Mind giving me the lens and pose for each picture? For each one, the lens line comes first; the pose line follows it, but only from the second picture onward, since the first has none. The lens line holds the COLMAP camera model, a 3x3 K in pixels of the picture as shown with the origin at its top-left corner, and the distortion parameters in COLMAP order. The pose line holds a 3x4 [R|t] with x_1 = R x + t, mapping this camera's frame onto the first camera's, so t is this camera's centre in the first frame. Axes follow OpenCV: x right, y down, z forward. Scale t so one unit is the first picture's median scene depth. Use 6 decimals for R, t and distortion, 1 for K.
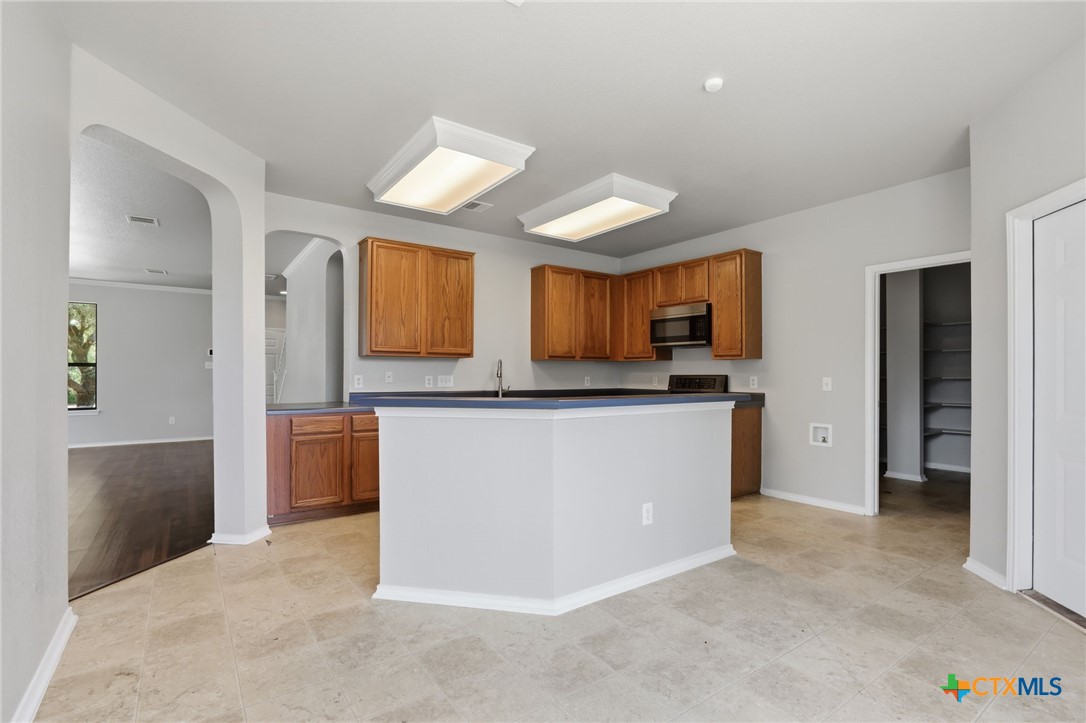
lens RADIAL K [[508.2, 0, 553.3], [0, 508.2, 367.4], [0, 0, 1]] dist [-0.005948, -0.000231]
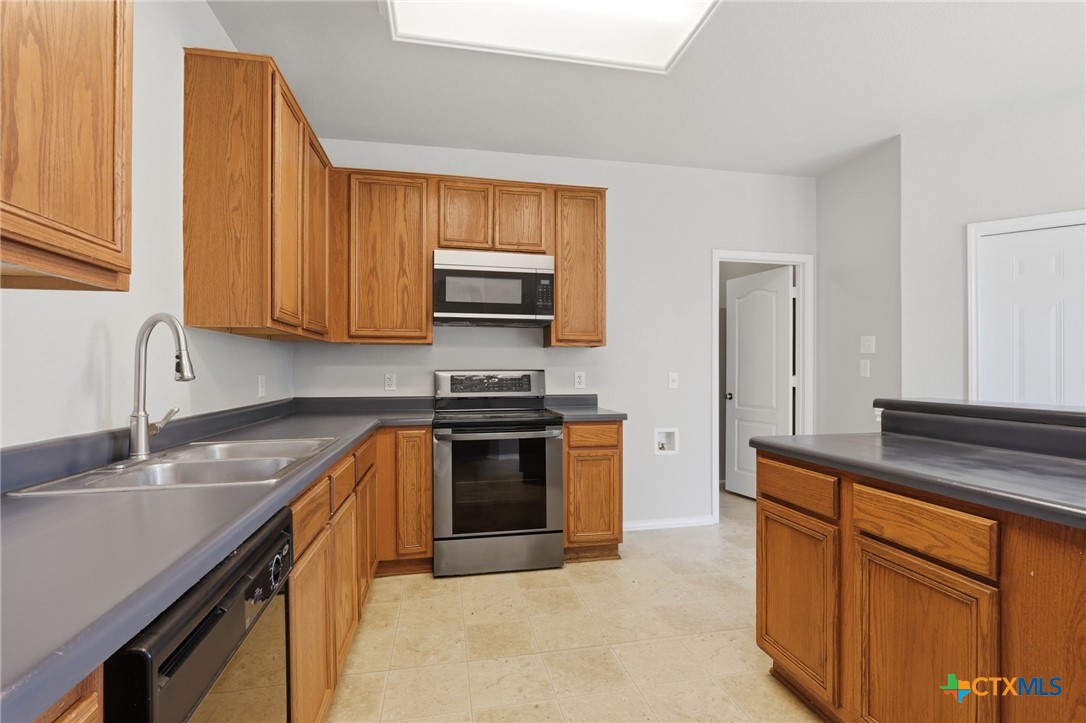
lens RADIAL K [[508.2, 0, 541.3], [0, 508.2, 369.2], [0, 0, 1]] dist [-0.005948, -0.000231]
pose [[0.422629, -0.000874, 0.906302, -0.277308], [-0.008567, 0.999951, 0.004960, 0.011146], [-0.906262, -0.009860, 0.422601, 0.746286]]
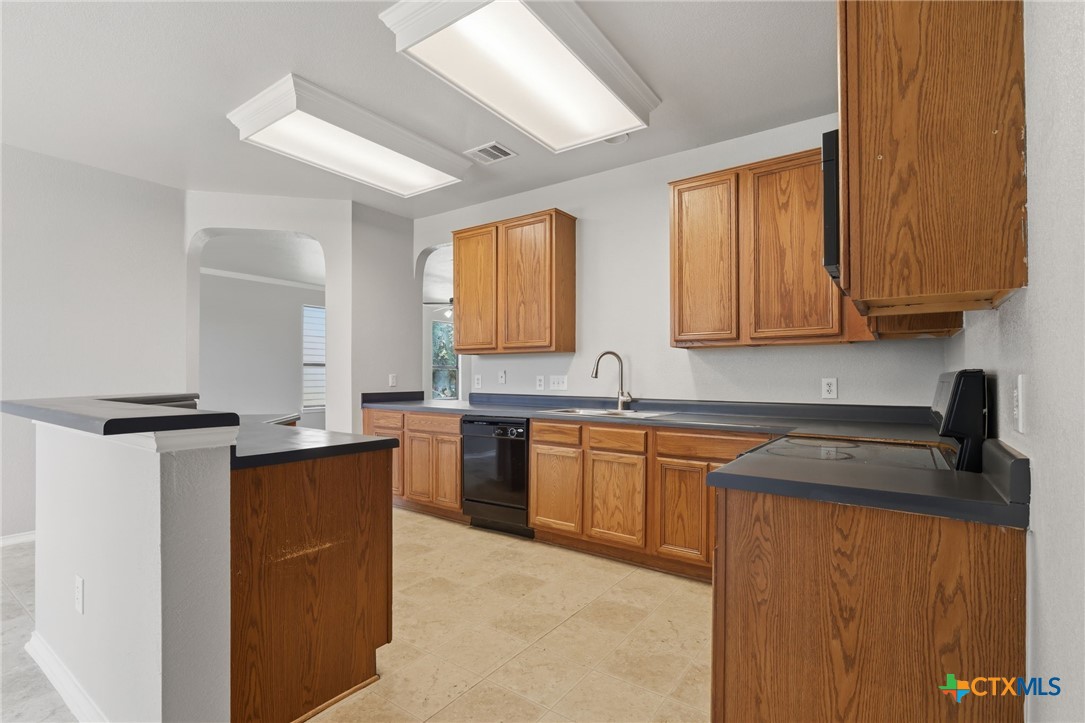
lens RADIAL K [[507.7, 0, 542.2], [0, 507.7, 366.6], [0, 0, 1]] dist [-0.005948, -0.000231]
pose [[0.321085, -0.020882, -0.946820, 0.528249], [0.009555, 0.999777, -0.018809, 0.017110], [0.947002, -0.003007, 0.321213, 0.743958]]
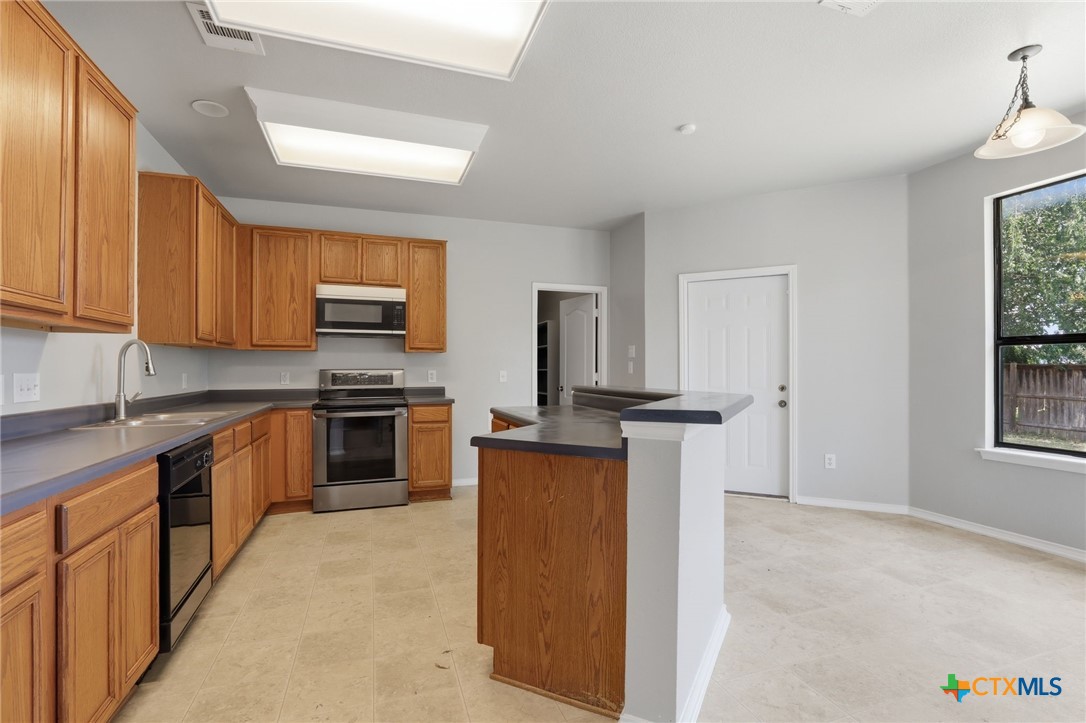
lens RADIAL K [[508.2, 0, 543.6], [0, 508.2, 365.1], [0, 0, 1]] dist [-0.005948, -0.000231]
pose [[0.291582, 0.003118, 0.956541, -0.485718], [-0.008289, 0.999965, -0.000733, 0.006599], [-0.956510, -0.007715, 0.291598, 0.504937]]
